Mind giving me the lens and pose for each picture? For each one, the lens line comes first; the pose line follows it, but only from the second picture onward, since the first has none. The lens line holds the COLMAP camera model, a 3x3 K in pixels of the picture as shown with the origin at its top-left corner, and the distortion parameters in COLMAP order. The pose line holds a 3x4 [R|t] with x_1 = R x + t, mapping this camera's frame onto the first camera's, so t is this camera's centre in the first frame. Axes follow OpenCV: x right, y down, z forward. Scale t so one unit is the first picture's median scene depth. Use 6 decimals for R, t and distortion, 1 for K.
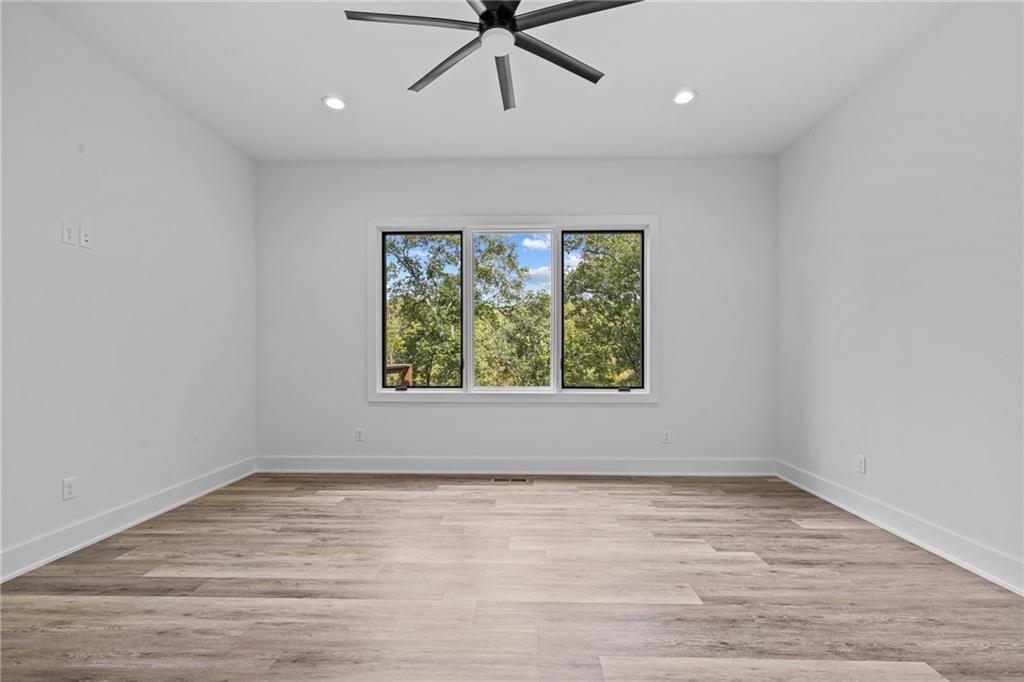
lens RADIAL K [[446.3, 0, 510.2], [0, 446.3, 348.1], [0, 0, 1]] dist [0.001699, -0.000195]
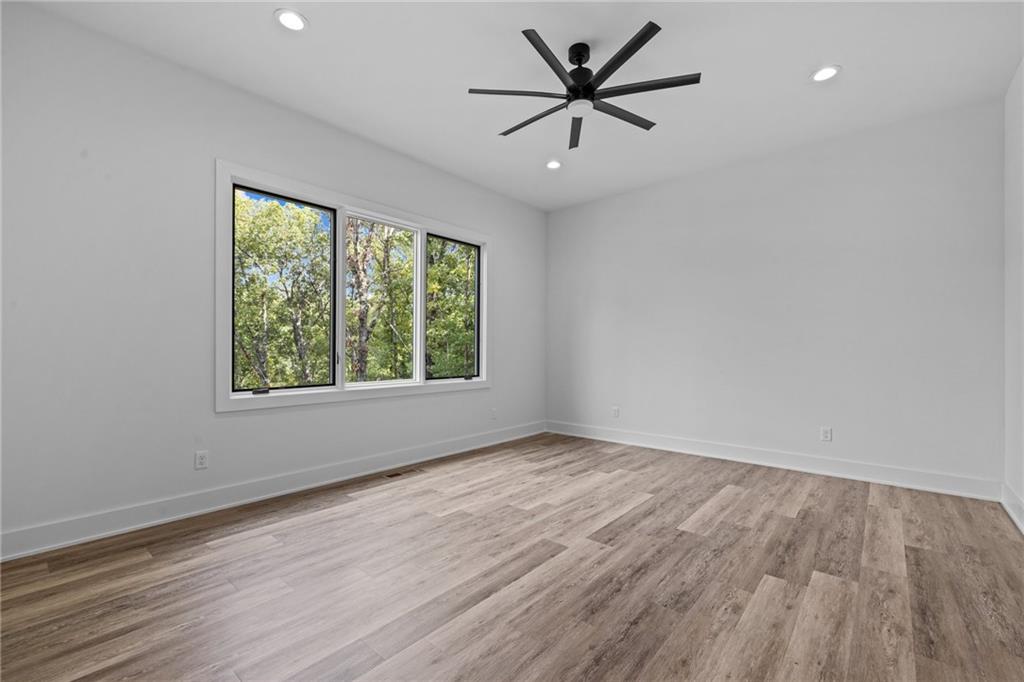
lens RADIAL K [[446.3, 0, 509.3], [0, 446.3, 343.0], [0, 0, 1]] dist [0.001699, -0.000195]
pose [[0.624983, 0.012231, 0.780542, -0.722077], [-0.014458, 0.999887, -0.004091, 0.004071], [-0.780504, -0.008728, 0.625089, 0.213132]]
